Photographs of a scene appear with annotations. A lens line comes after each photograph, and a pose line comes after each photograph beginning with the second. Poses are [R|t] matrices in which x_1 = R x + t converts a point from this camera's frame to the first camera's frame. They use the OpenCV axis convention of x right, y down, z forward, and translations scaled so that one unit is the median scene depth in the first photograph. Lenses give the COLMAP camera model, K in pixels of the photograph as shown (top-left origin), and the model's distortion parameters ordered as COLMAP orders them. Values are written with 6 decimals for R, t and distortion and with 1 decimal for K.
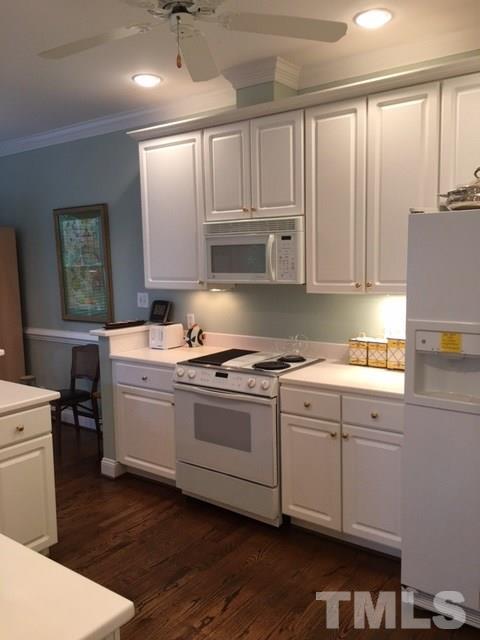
lens RADIAL K [[550.5, 0, 240.0], [0, 550.5, 320.0], [0, 0, 1]] dist [0.054441, -0.009258]
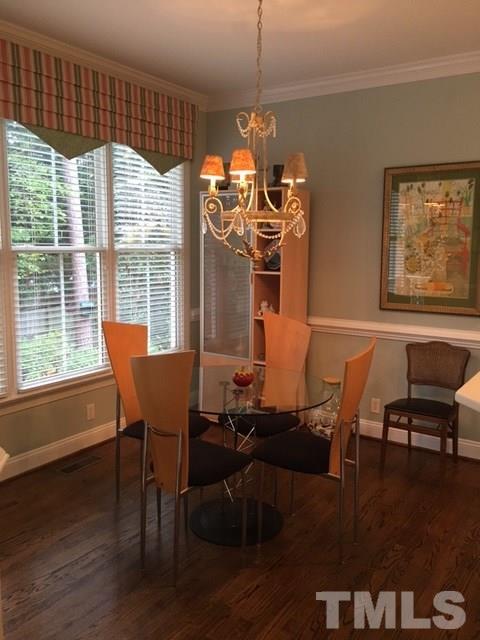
lens RADIAL K [[550.5, 0, 240.0], [0, 550.5, 320.0], [0, 0, 1]] dist [0.054441, -0.009258]
pose [[0.998898, 0.029734, 0.036310, -0.685010], [-0.030469, 0.999339, 0.019847, 0.007247], [-0.035696, -0.020932, 0.999143, 0.265786]]
